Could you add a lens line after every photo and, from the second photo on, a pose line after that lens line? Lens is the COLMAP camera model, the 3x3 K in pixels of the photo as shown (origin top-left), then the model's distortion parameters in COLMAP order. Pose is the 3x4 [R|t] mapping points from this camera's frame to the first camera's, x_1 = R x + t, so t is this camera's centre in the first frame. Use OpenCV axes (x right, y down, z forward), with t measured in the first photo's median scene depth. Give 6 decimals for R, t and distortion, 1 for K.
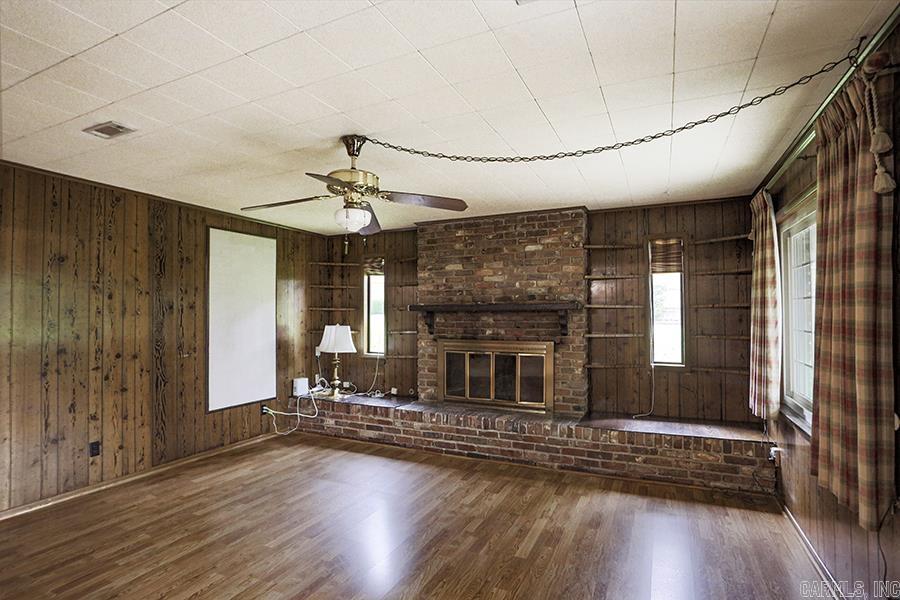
lens RADIAL K [[462.2, 0, 450.0], [0, 462.2, 300.0], [0, 0, 1]] dist [-0.067930, 0.029577]
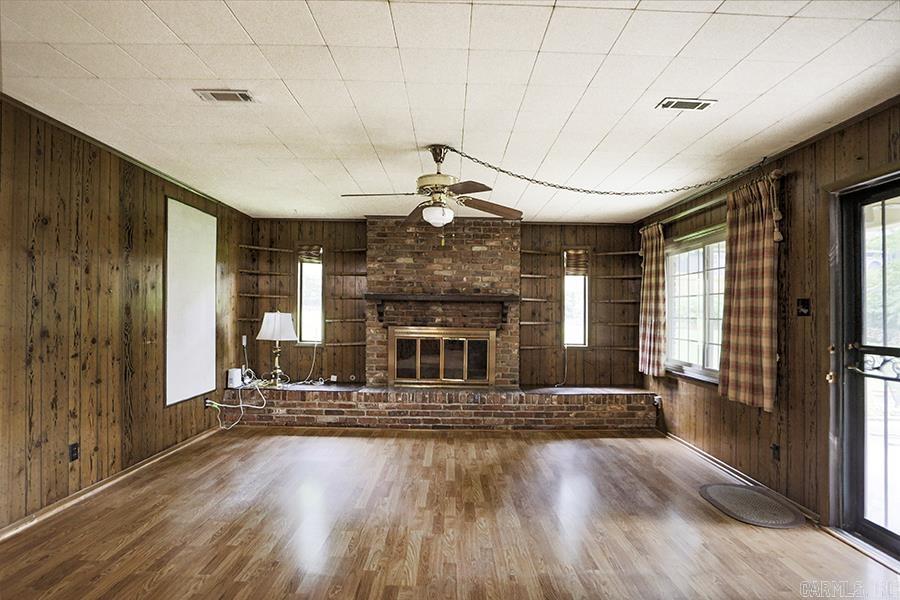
lens RADIAL K [[470.5, 0, 470.9], [0, 470.5, 305.3], [0, 0, 1]] dist [-0.074664, 0.026477]
pose [[0.888253, 0.022902, 0.458784, -0.422881], [-0.030327, 0.999501, 0.008821, 0.023803], [-0.458353, -0.021749, 0.888504, -0.064290]]
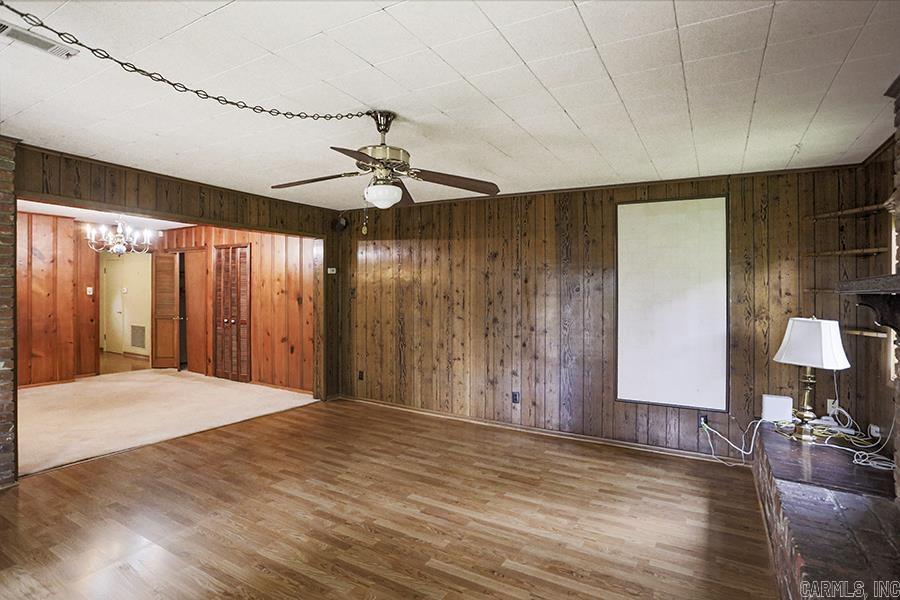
lens RADIAL K [[462.2, 0, 450.0], [0, 462.2, 300.0], [0, 0, 1]] dist [-0.067930, 0.029577]
pose [[-0.086651, 0.012158, -0.996165, 0.455355], [0.014574, 0.999834, 0.010935, 0.023467], [0.996132, -0.013571, -0.086814, 0.746634]]
